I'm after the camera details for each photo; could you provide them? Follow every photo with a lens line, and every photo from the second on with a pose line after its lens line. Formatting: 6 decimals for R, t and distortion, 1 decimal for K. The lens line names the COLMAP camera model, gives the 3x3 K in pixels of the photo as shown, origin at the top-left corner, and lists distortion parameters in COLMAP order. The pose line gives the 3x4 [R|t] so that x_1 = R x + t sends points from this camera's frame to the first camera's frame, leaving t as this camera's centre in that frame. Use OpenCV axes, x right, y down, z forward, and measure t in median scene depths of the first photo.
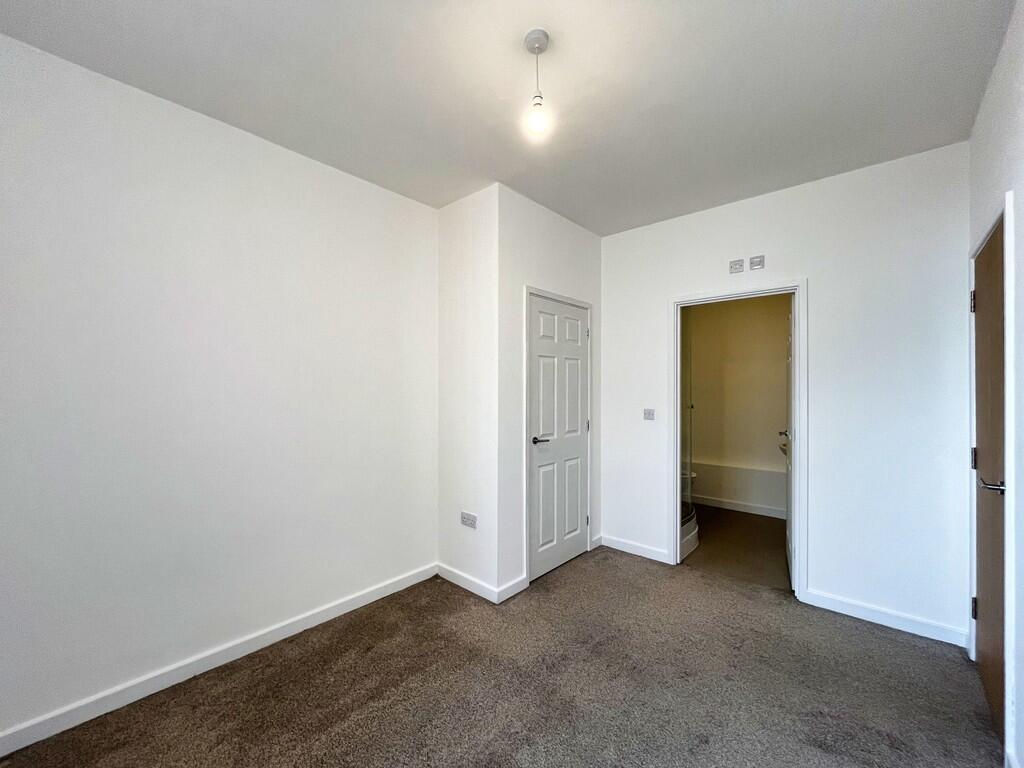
lens RADIAL K [[418.0, 0, 512.0], [0, 418.0, 384.0], [0, 0, 1]] dist [-0.001020, 0.000022]
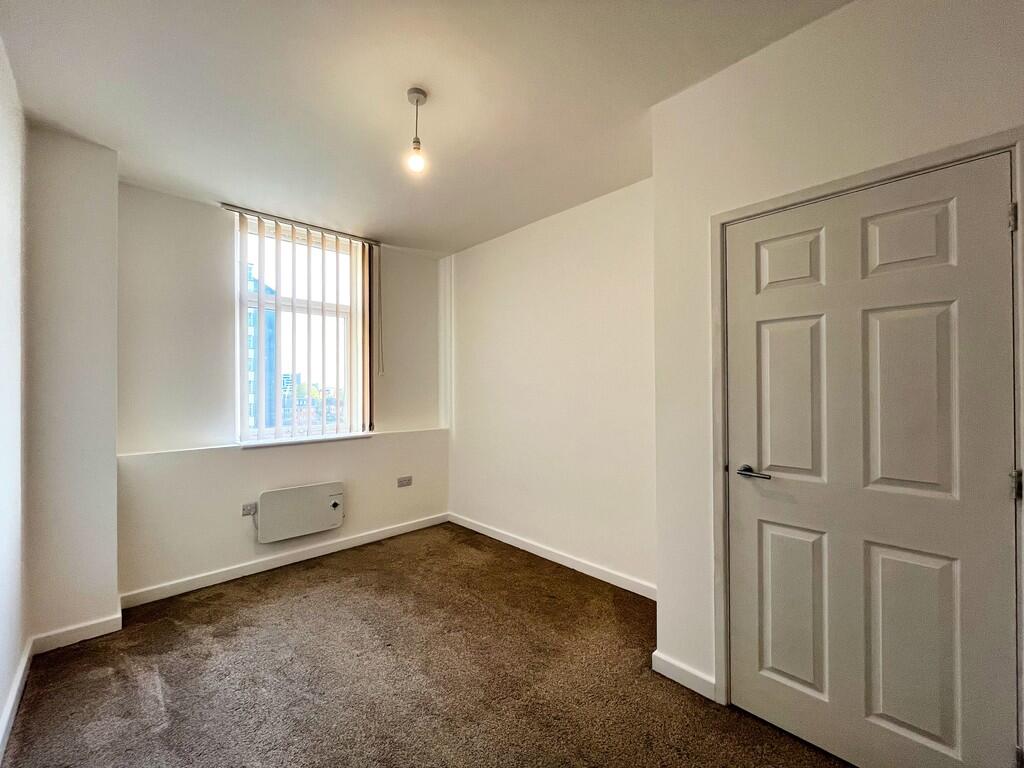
lens RADIAL K [[441.6, 0, 512.0], [0, 441.6, 384.0], [0, 0, 1]] dist [-0.000502, -0.000074]
pose [[-0.106994, -0.005535, -0.994244, 0.695709], [0.016957, 0.999829, -0.007391, 0.013461], [0.994115, -0.017650, -0.106881, 0.747347]]
